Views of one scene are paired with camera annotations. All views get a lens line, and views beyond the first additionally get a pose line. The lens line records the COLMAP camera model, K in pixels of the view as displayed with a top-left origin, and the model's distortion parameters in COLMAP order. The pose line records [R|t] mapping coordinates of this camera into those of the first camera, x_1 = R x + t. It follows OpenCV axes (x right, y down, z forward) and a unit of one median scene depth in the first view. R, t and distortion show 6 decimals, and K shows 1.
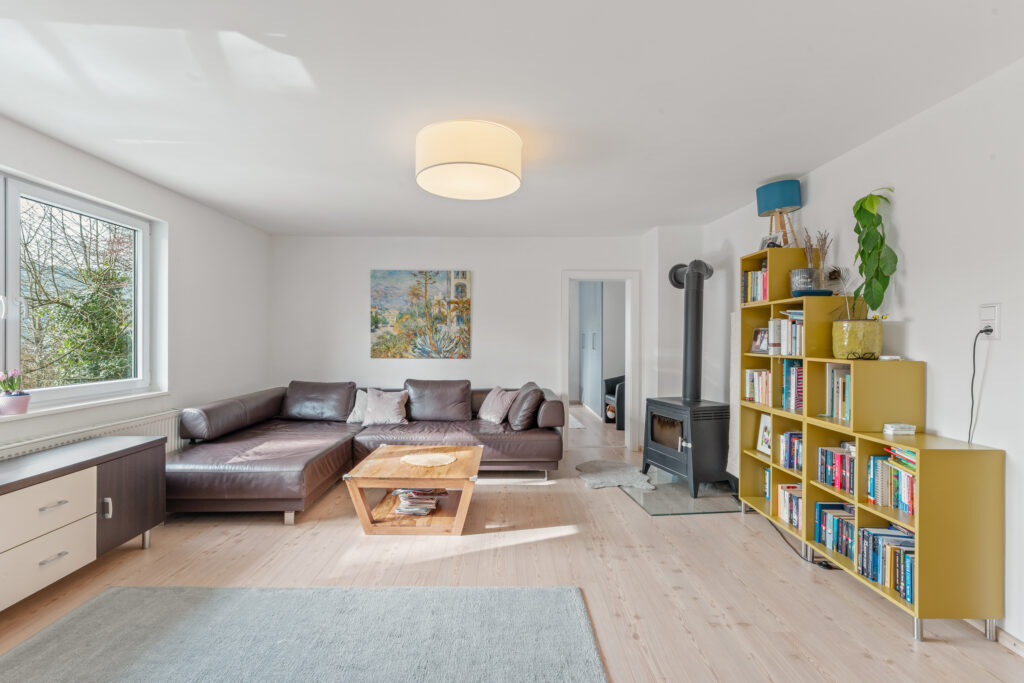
lens RADIAL K [[447.1, 0, 508.3], [0, 447.1, 341.9], [0, 0, 1]] dist [0.000280, 0.000023]
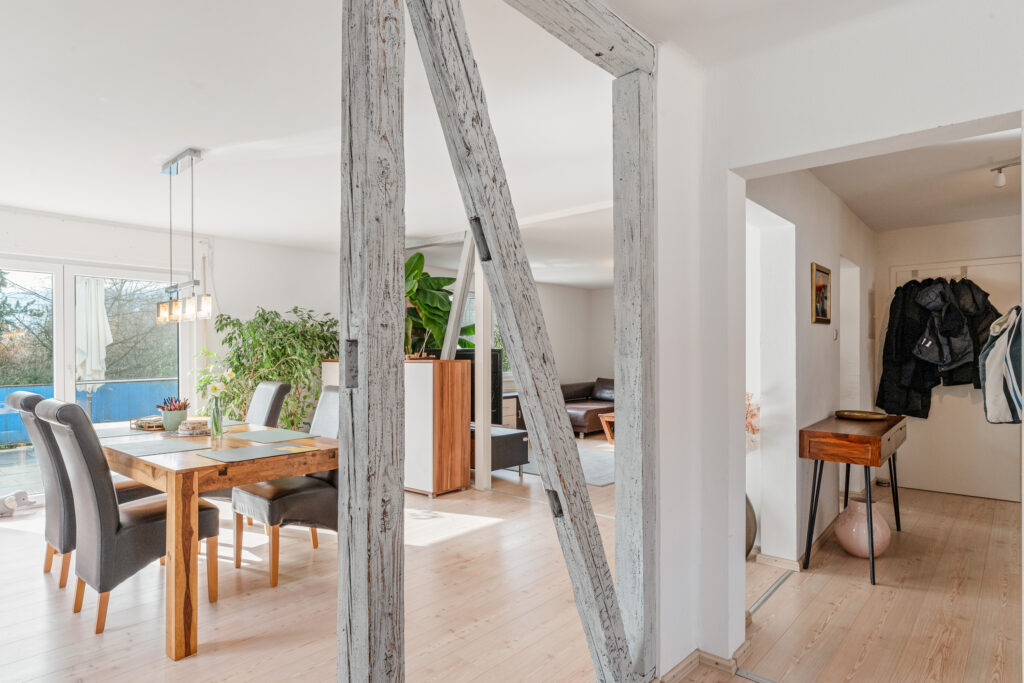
lens RADIAL K [[579.2, 0, 510.1], [0, 579.2, 355.6], [0, 0, 1]] dist [0.002402, 0.000702]
pose [[0.748687, -0.001859, -0.662921, 0.662931], [0.000735, 0.999998, -0.001973, 0.007319], [0.662923, 0.000990, 0.748687, -0.792684]]
